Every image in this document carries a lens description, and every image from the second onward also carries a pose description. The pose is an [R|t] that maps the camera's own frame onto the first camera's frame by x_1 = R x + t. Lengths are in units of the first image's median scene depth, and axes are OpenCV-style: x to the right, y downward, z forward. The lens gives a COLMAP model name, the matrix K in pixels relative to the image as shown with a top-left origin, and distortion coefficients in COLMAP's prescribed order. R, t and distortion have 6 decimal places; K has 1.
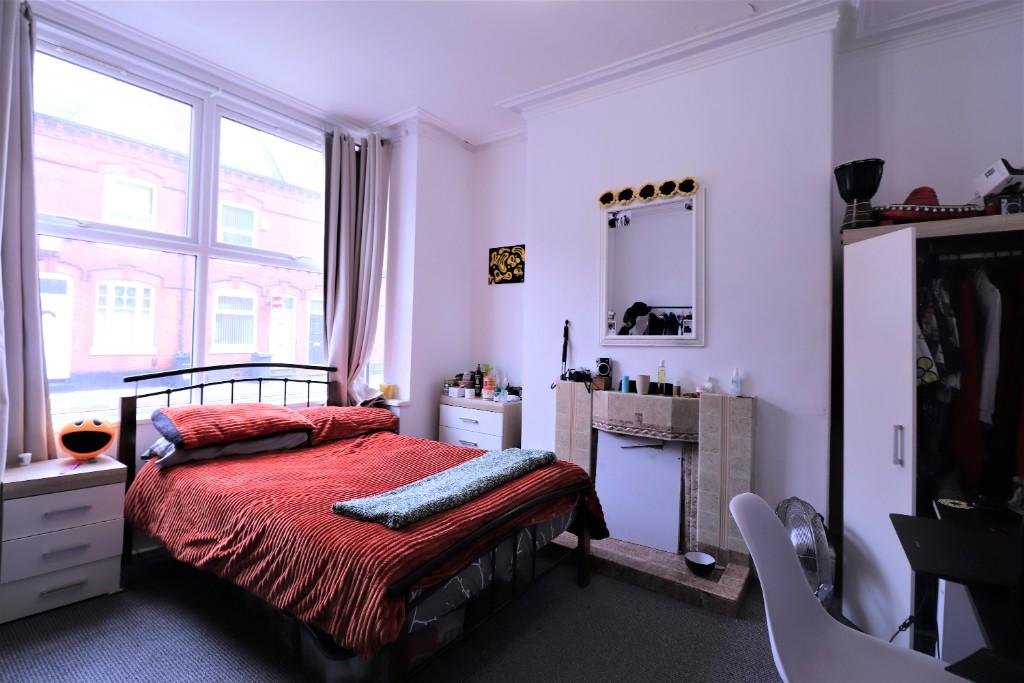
lens RADIAL K [[473.4, 0, 508.9], [0, 473.4, 330.5], [0, 0, 1]] dist [-0.001520, -0.011443]
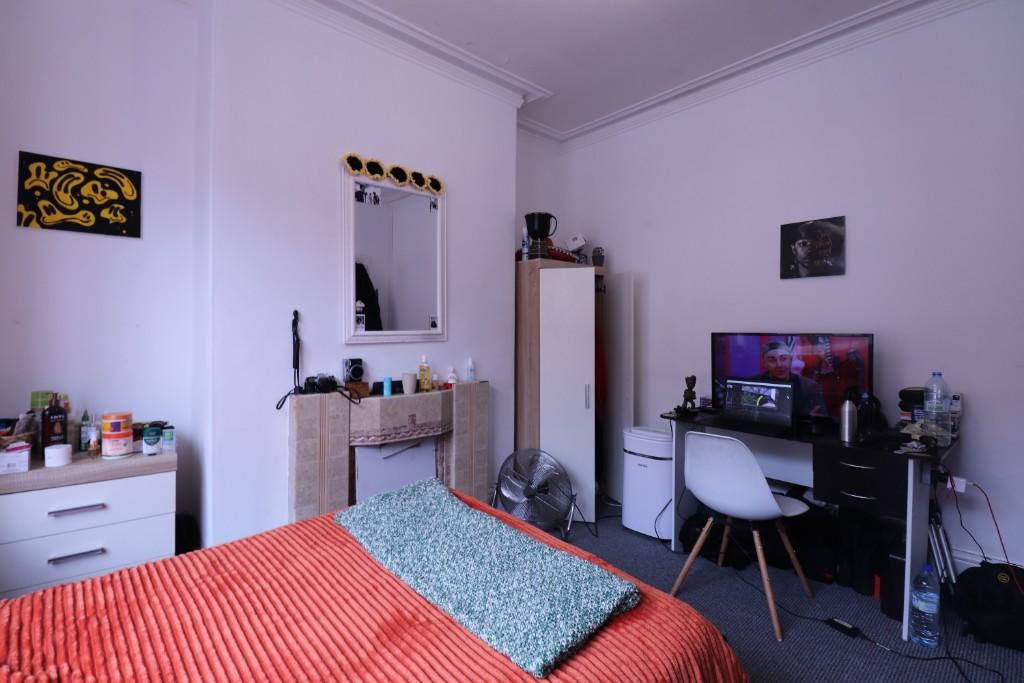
lens RADIAL K [[473.4, 0, 508.9], [0, 473.4, 330.5], [0, 0, 1]] dist [-0.001520, -0.011443]
pose [[0.220488, -0.023871, 0.975097, -0.541490], [-0.021997, 0.999325, 0.029438, -0.021488], [-0.975142, -0.027940, 0.219814, 0.557447]]
